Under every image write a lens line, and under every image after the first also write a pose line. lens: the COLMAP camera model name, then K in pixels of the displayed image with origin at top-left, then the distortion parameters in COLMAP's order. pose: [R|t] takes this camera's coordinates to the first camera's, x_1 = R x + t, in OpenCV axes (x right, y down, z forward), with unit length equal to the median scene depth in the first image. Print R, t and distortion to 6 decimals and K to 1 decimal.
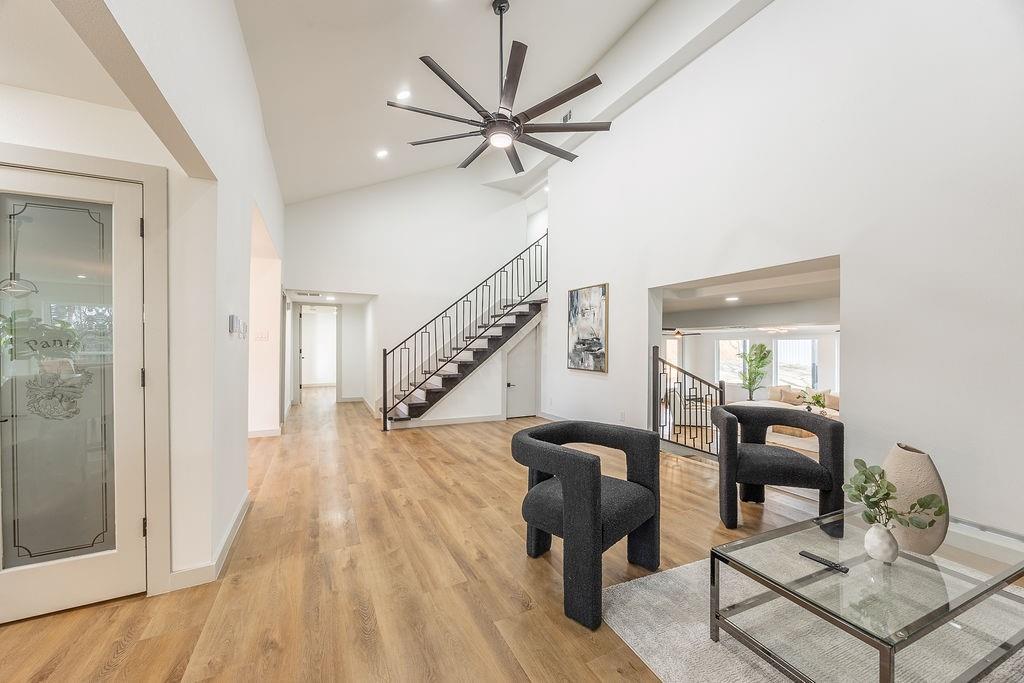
lens RADIAL K [[398.0, 0, 509.1], [0, 398.0, 344.3], [0, 0, 1]] dist [0.000685, -0.000338]
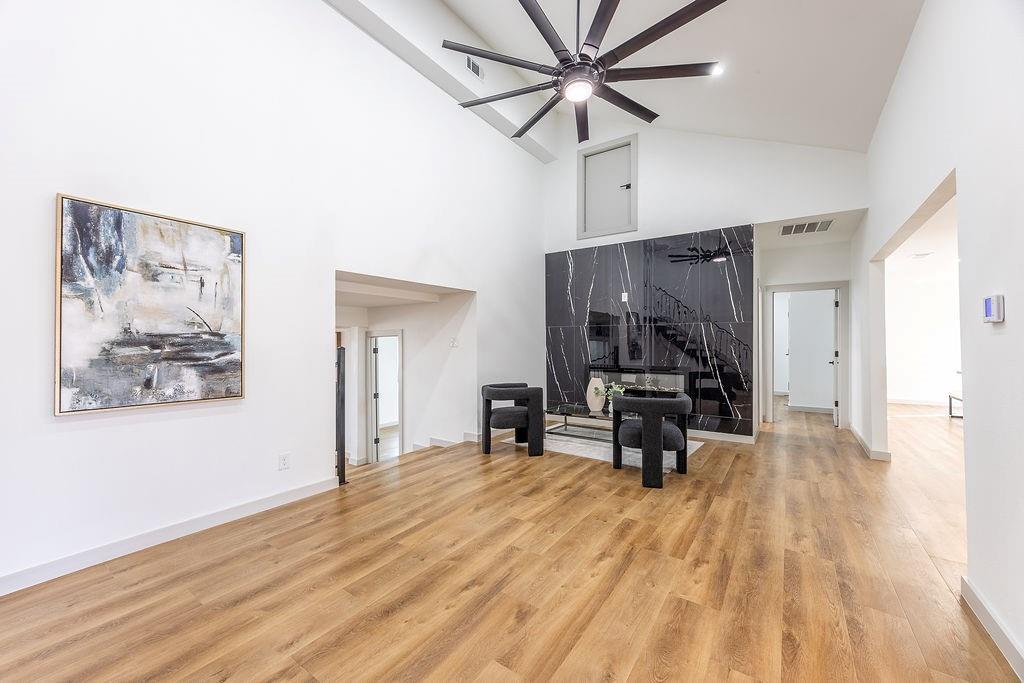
lens RADIAL K [[398.0, 0, 515.7], [0, 398.0, 343.4], [0, 0, 1]] dist [0.000685, -0.000338]
pose [[-0.497589, 0.004407, 0.867401, -0.400756], [0.004411, 0.999987, -0.002551, 0.000467], [-0.867401, 0.002557, -0.497602, 0.921220]]
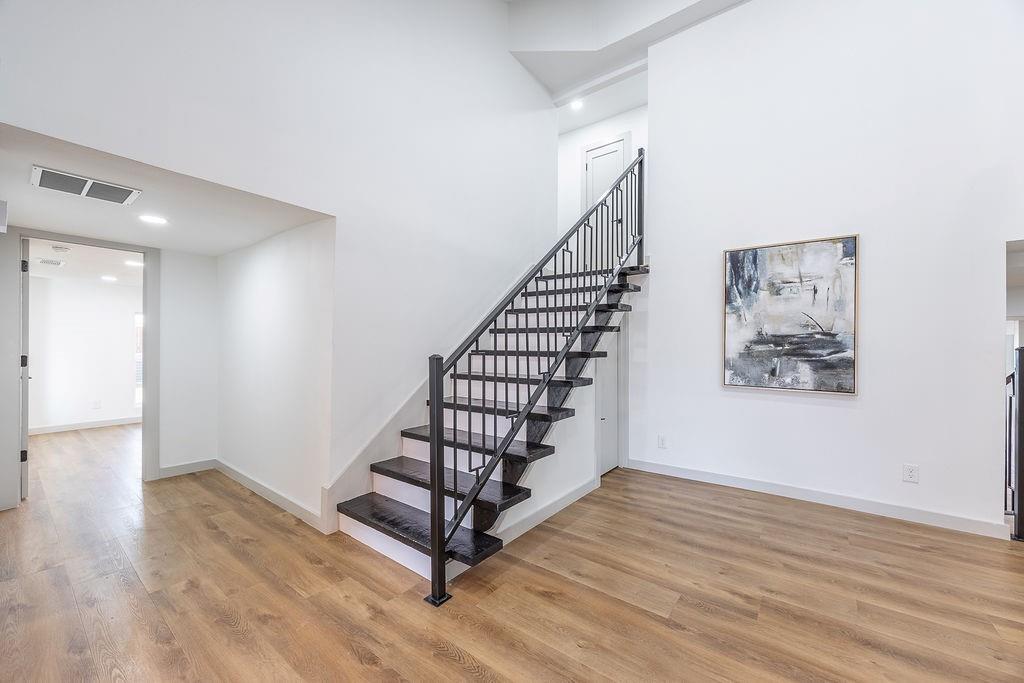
lens RADIAL K [[398.0, 0, 509.5], [0, 398.0, 342.4], [0, 0, 1]] dist [0.000685, -0.000338]
pose [[0.892846, 0.002014, 0.450358, -0.432922], [-0.001053, 0.999997, -0.002383, -0.000522], [-0.450362, 0.001653, 0.892845, 0.699602]]
